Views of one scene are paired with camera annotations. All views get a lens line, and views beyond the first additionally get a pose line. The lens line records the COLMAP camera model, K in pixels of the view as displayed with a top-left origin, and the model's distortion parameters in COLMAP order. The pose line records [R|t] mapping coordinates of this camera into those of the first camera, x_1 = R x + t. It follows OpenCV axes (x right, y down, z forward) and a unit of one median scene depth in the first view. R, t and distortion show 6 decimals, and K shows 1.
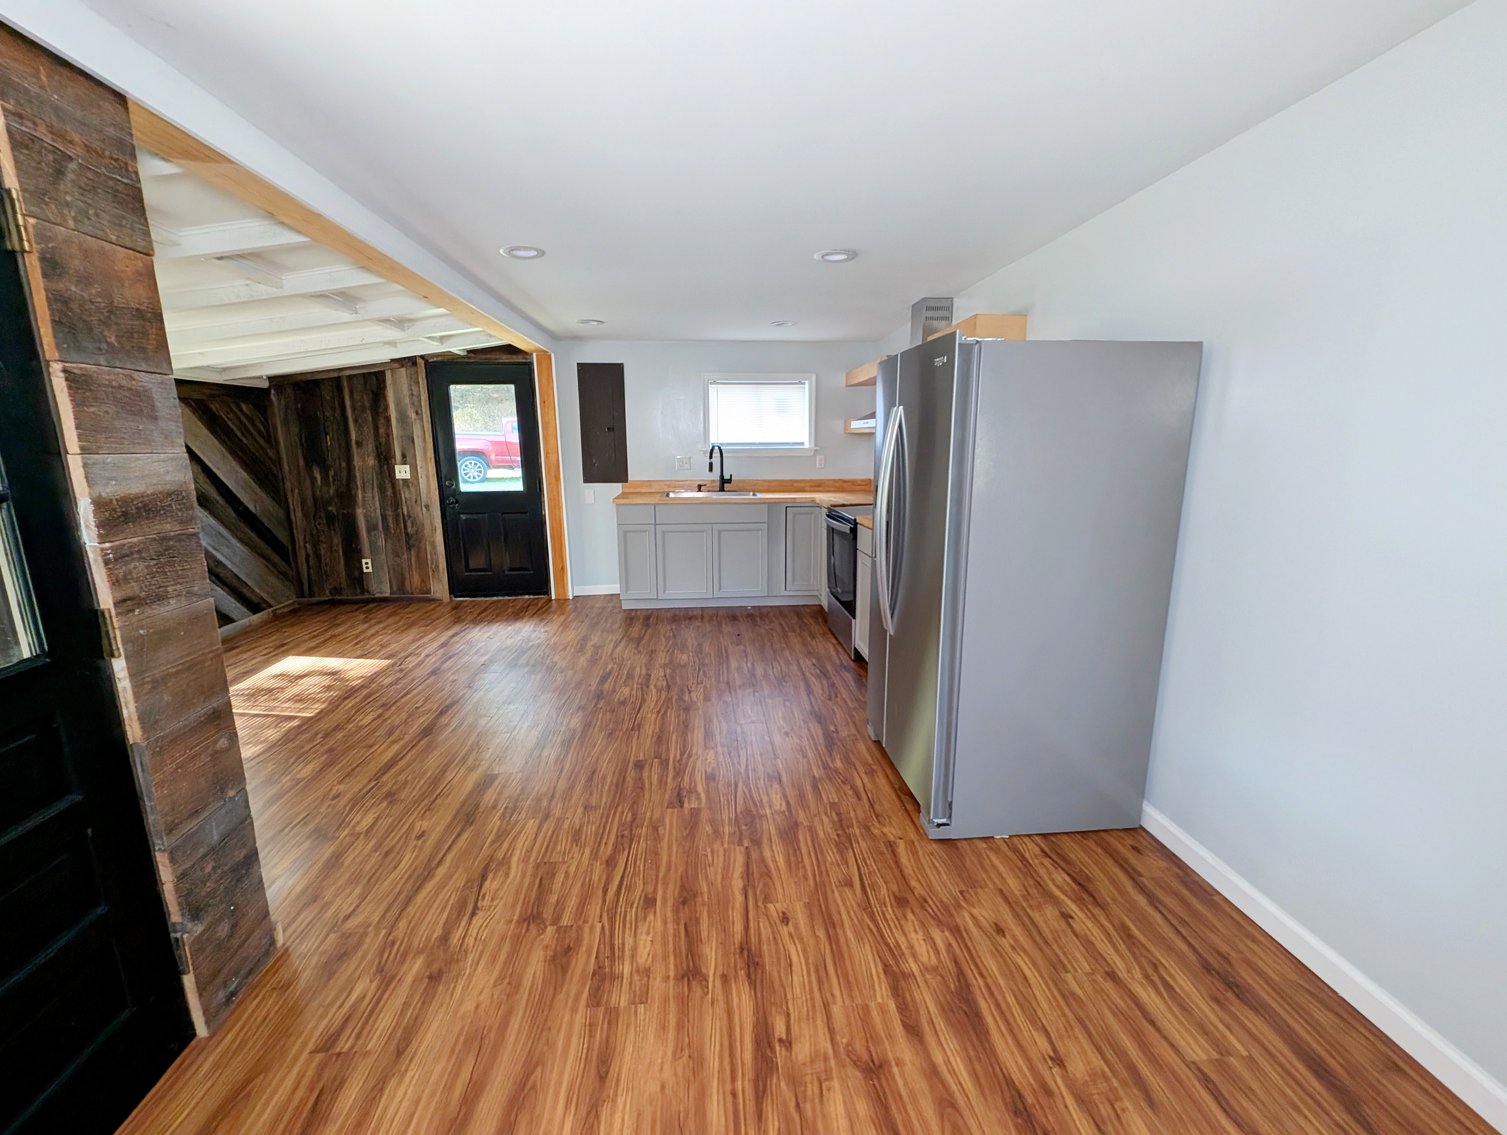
lens RADIAL K [[617.7, 0, 751.9], [0, 617.7, 564.5], [0, 0, 1]] dist [-0.003785, -0.000869]
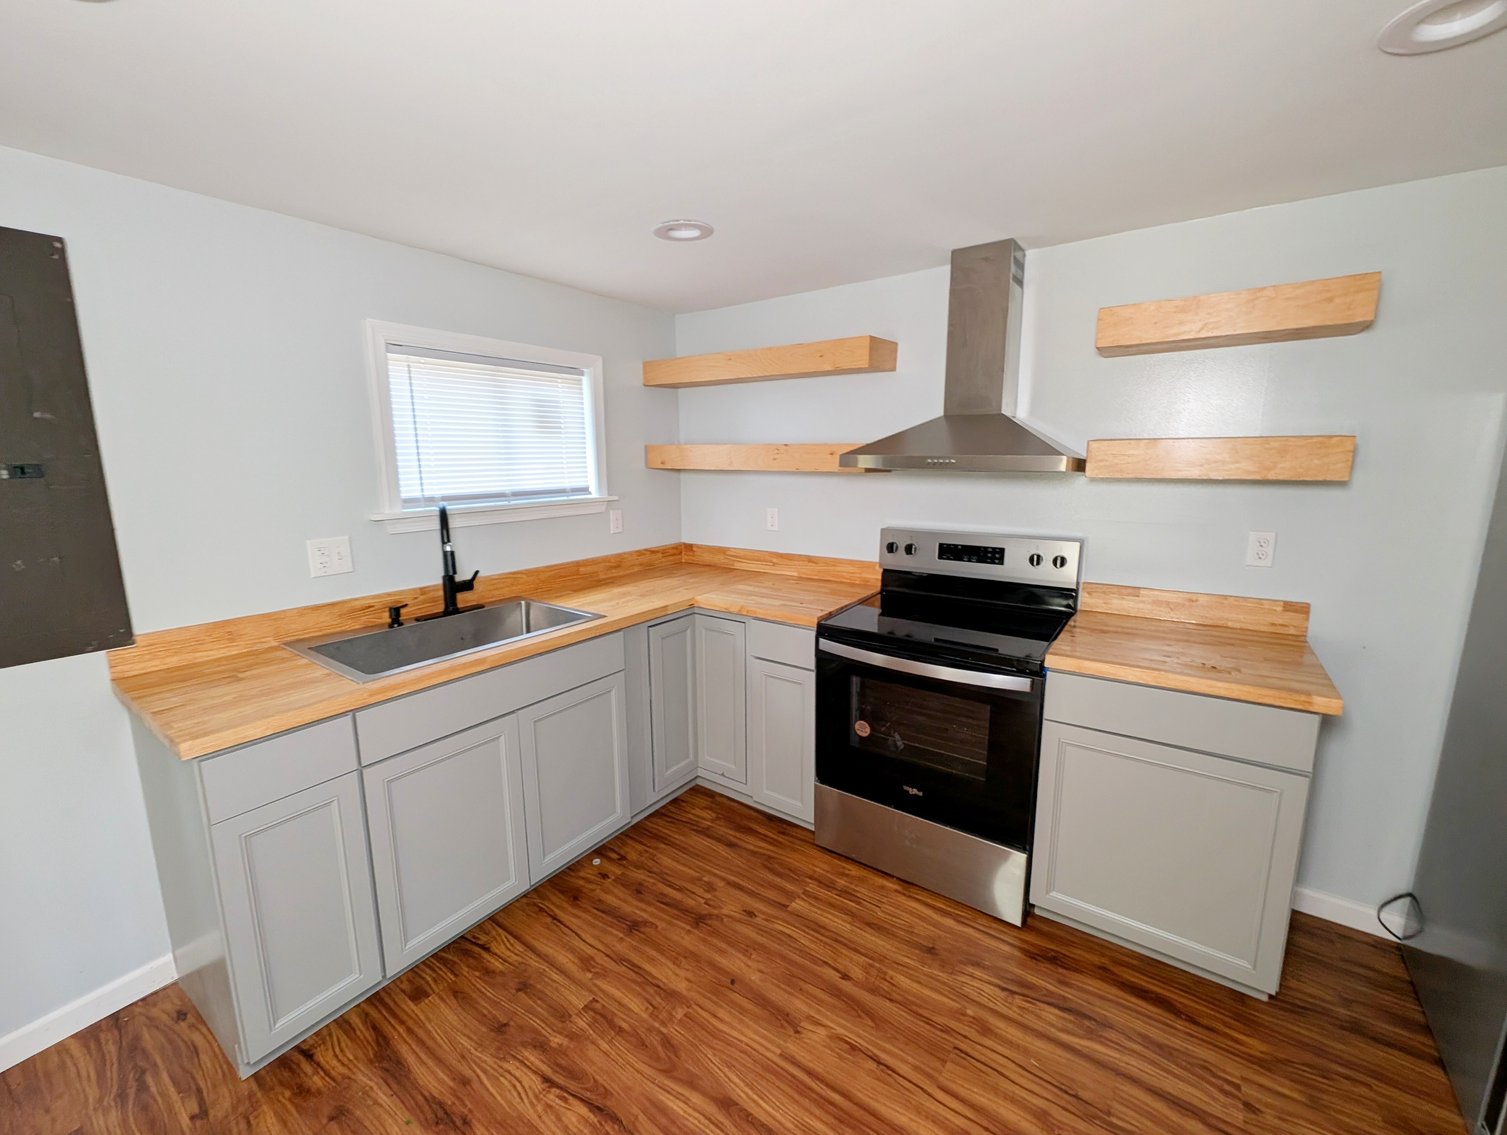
lens RADIAL K [[617.7, 0, 764.0], [0, 617.7, 562.2], [0, 0, 1]] dist [-0.003785, -0.000869]
pose [[0.645198, -0.128775, 0.753085, -0.223563], [0.151799, 0.987648, 0.038833, -0.136735], [-0.748784, 0.089263, 0.656776, 0.567909]]
